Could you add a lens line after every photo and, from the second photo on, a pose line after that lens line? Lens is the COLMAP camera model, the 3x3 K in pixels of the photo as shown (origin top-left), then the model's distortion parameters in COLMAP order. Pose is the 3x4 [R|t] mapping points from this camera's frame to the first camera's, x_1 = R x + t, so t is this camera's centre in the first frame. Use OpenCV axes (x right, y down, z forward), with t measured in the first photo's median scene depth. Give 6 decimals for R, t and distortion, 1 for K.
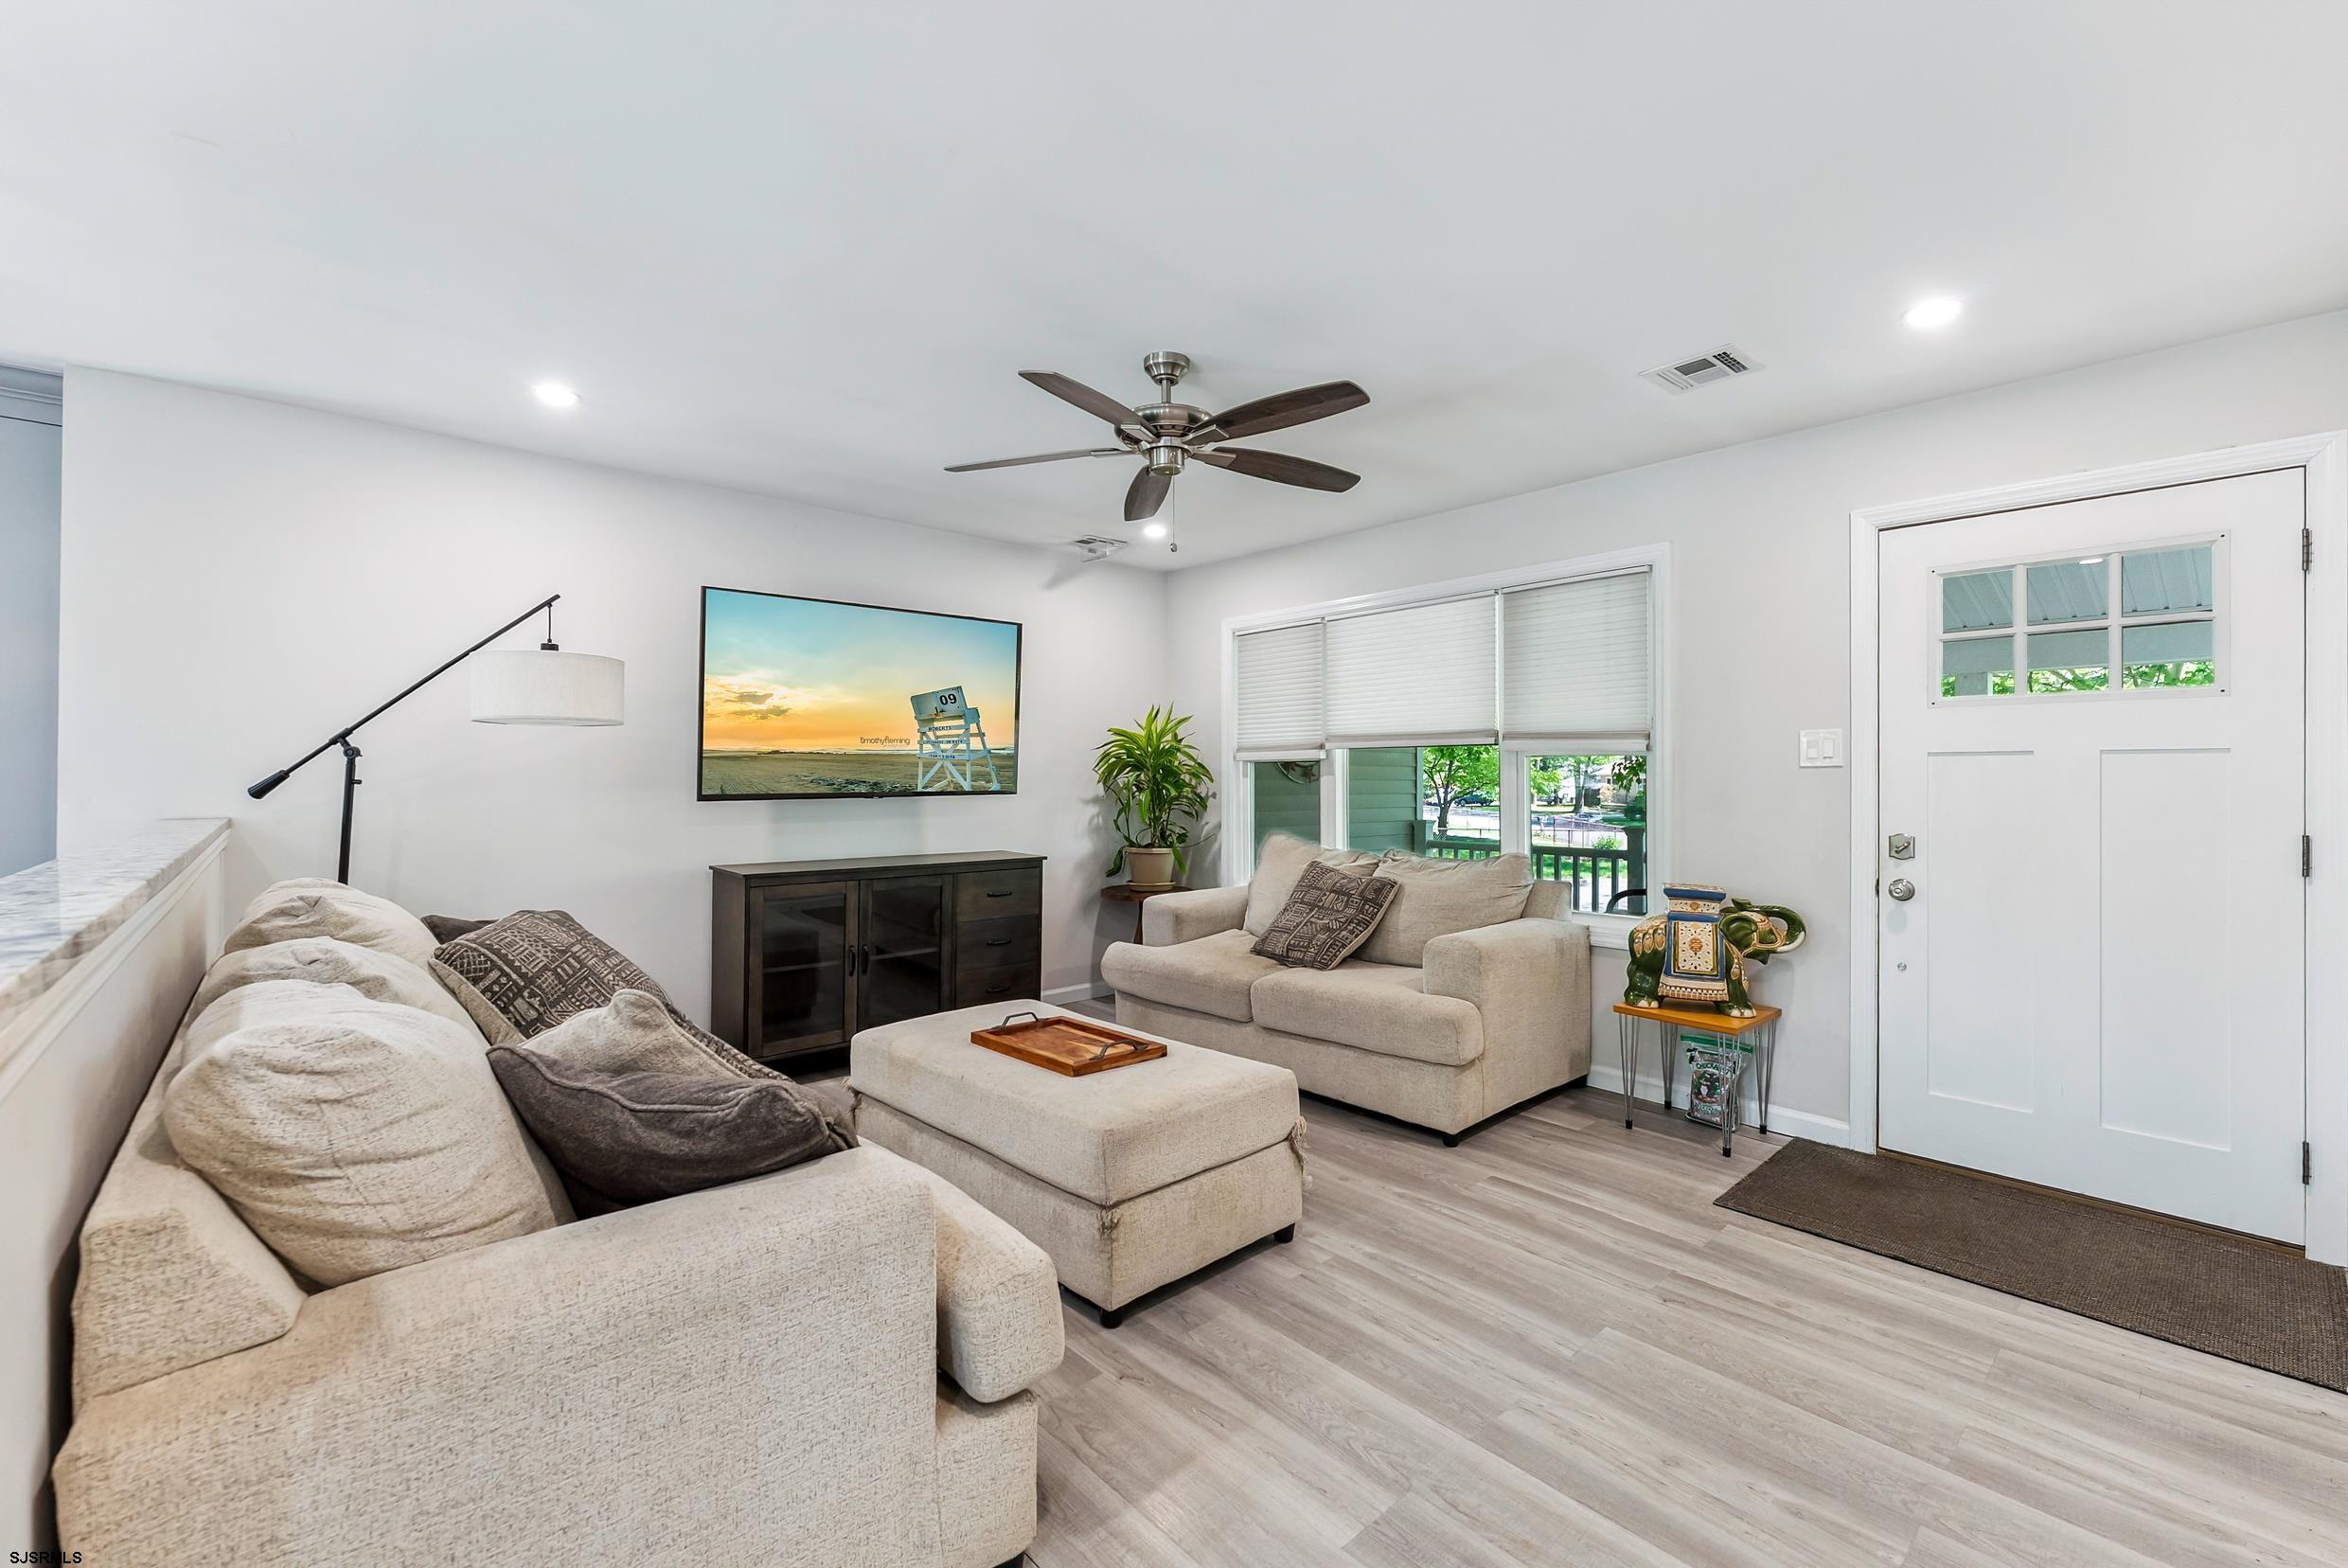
lens RADIAL K [[959.5, 0, 1174.0], [0, 959.5, 784.0], [0, 0, 1]] dist [0.001992, -0.000062]
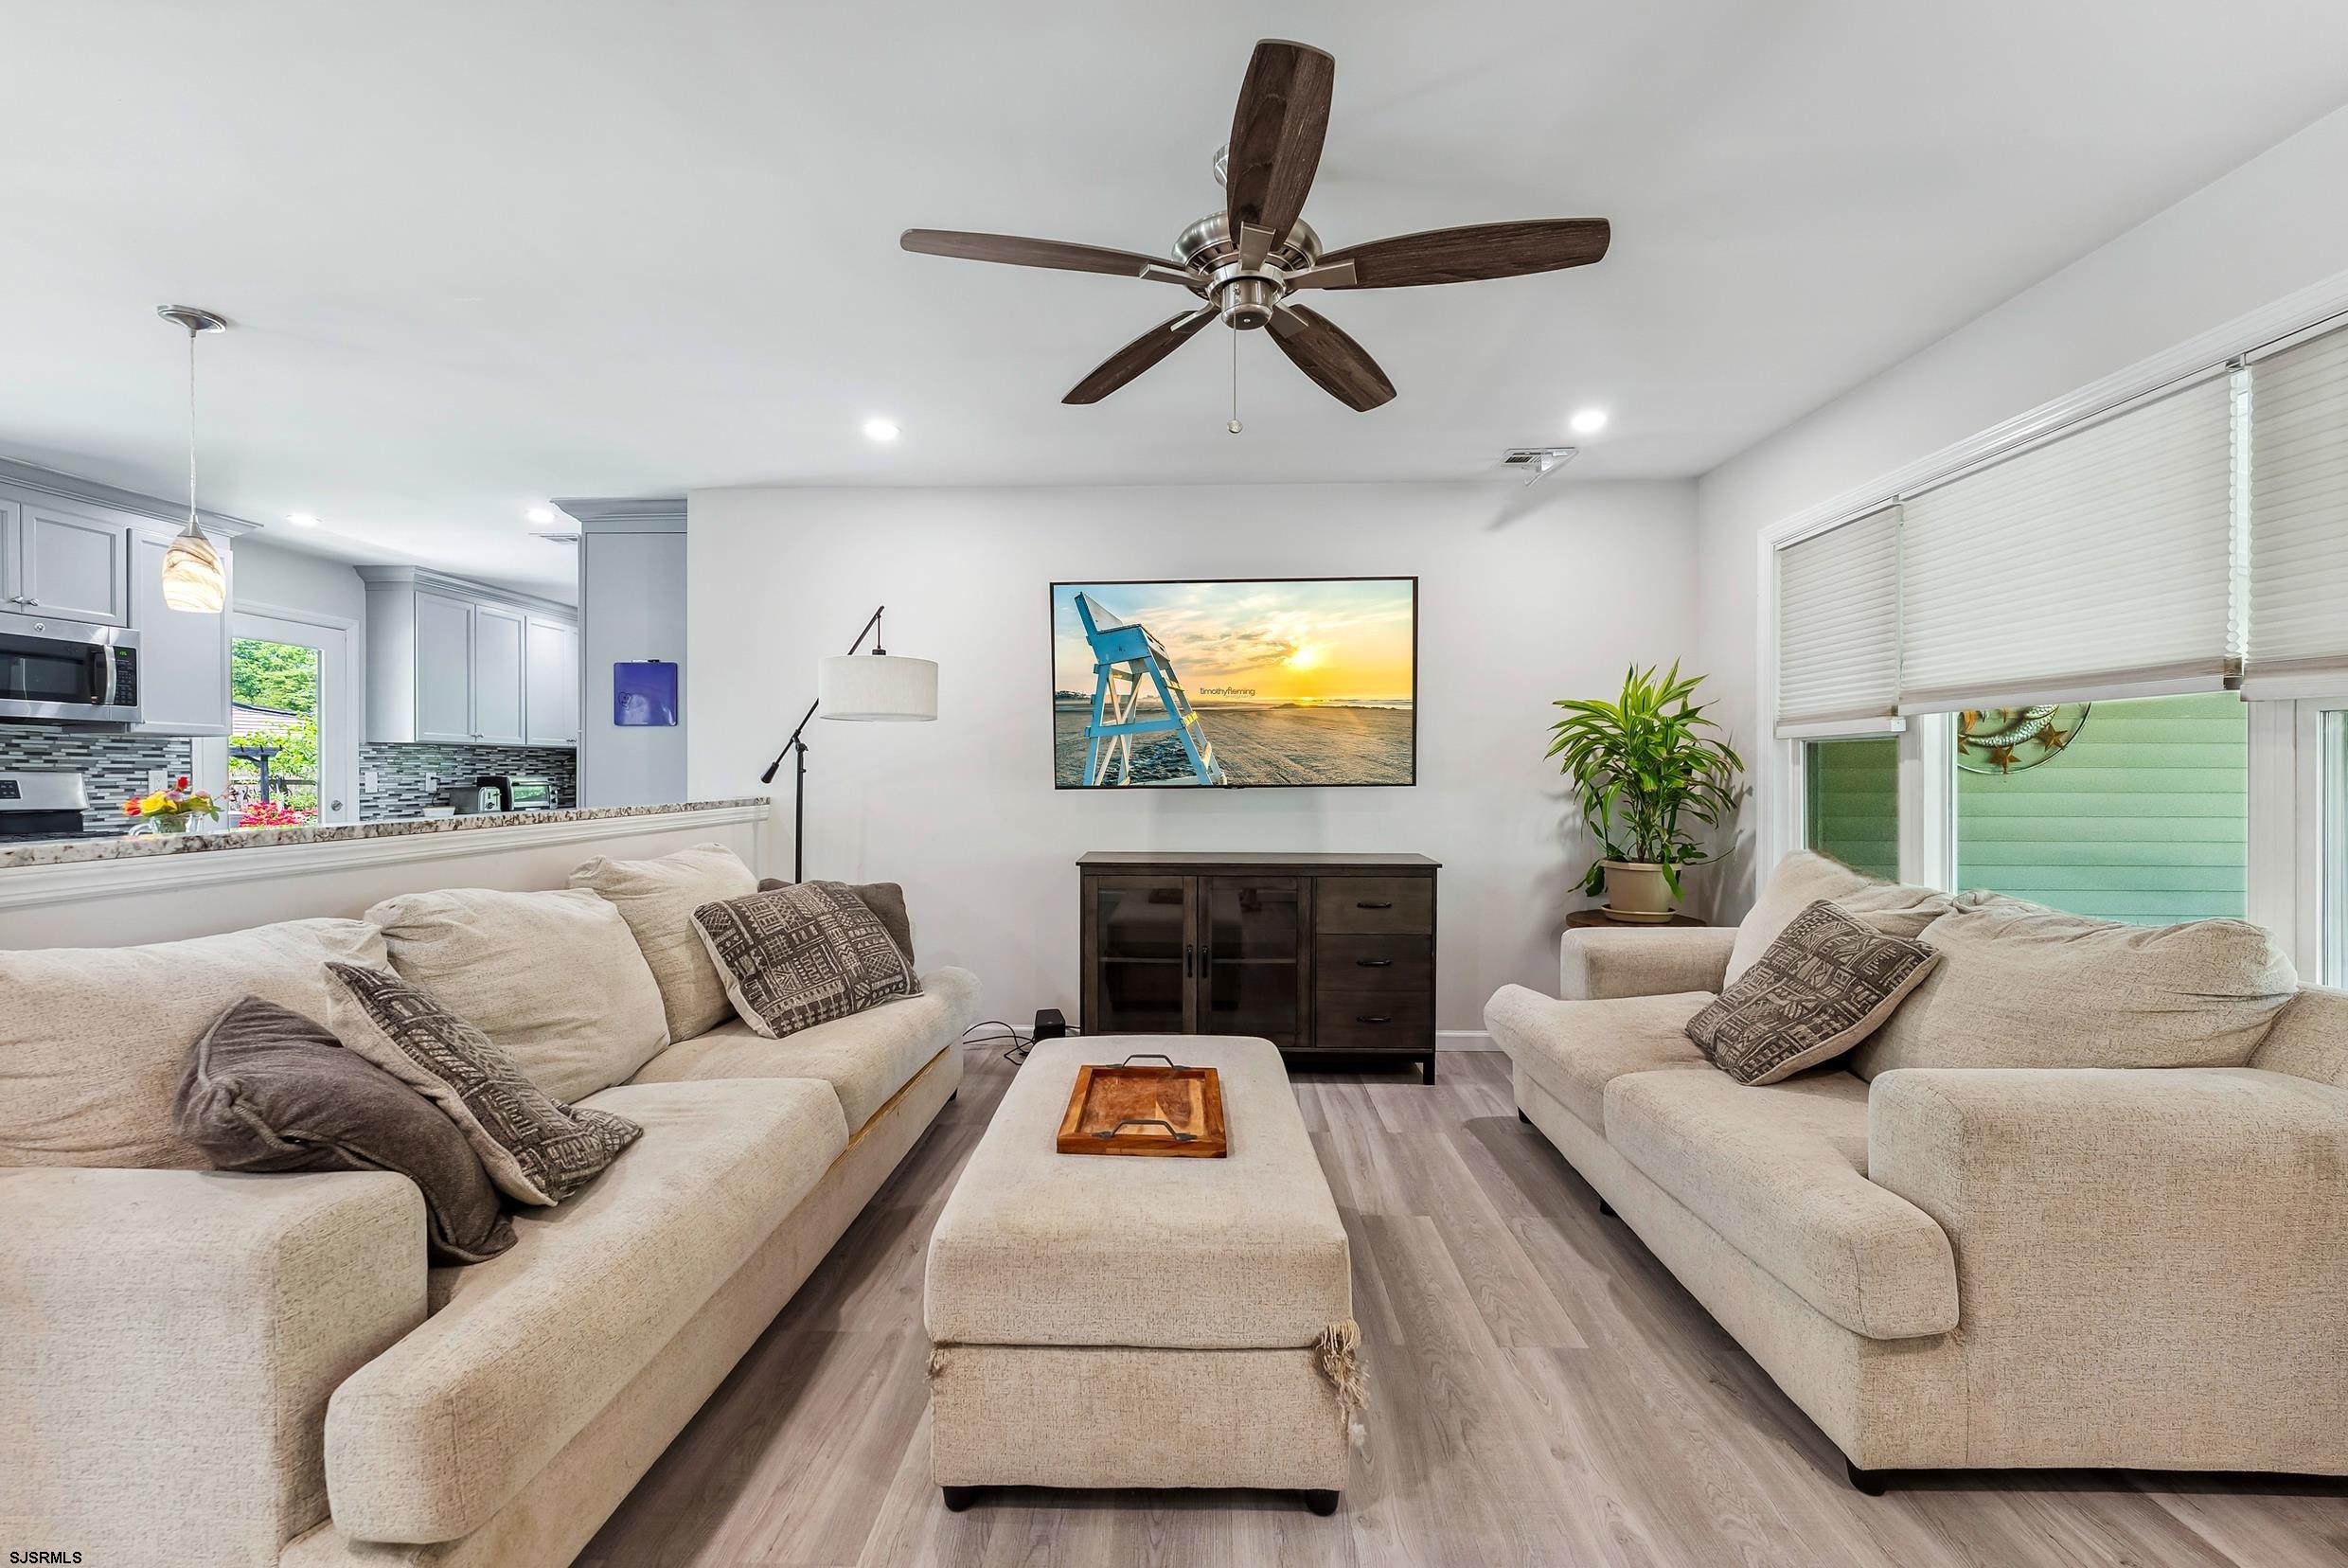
lens RADIAL K [[954.1, 0, 1188.0], [0, 954.1, 787.9], [0, 0, 1]] dist [0.000543, -0.000381]
pose [[0.725411, 0.009742, -0.688247, 0.299126], [-0.001933, 0.999925, 0.012117, 0.003091], [0.688314, -0.007459, 0.725375, 0.317598]]
